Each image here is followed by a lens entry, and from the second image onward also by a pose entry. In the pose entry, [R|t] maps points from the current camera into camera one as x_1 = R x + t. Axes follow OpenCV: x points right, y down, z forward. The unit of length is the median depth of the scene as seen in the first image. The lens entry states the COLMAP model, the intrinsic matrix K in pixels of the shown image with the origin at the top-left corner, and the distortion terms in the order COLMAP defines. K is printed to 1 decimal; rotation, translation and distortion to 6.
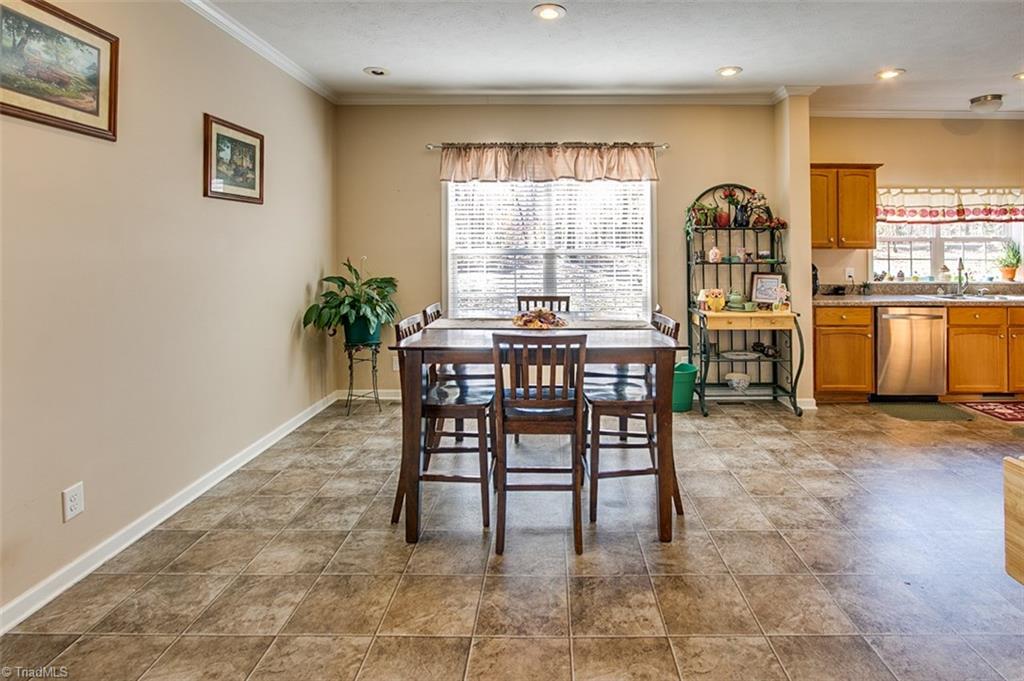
lens RADIAL K [[508.2, 0, 552.5], [0, 508.2, 237.4], [0, 0, 1]] dist [-0.001563, -0.000314]
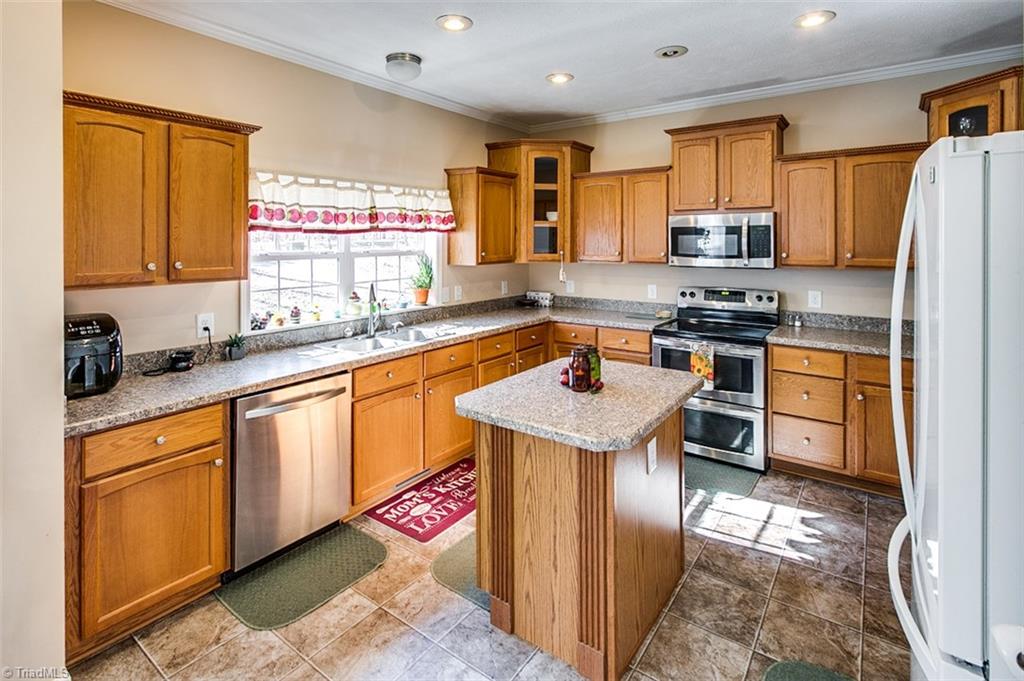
lens RADIAL K [[508.9, 0, 508.7], [0, 508.9, 238.0], [0, 0, 1]] dist [-0.000936, 0.000136]
pose [[0.602865, 0.001513, 0.797841, 0.381838], [-0.011909, 0.999904, 0.007102, -0.030664], [-0.797754, -0.013784, 0.602826, 0.457734]]
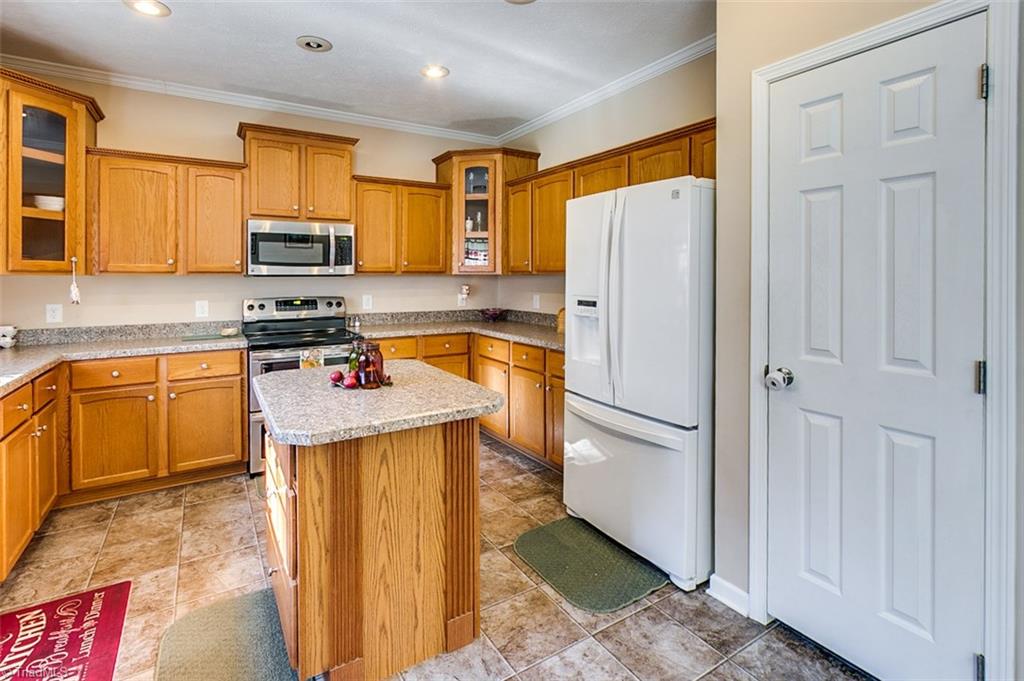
lens RADIAL K [[489.5, 0, 514.2], [0, 489.5, 283.4], [0, 0, 1]] dist [-0.004011, 0.000345]
pose [[-0.520791, -0.011783, 0.853603, 0.386716], [-0.013329, 0.999895, 0.005670, 0.023690], [-0.853580, -0.008425, -0.520893, 0.810701]]
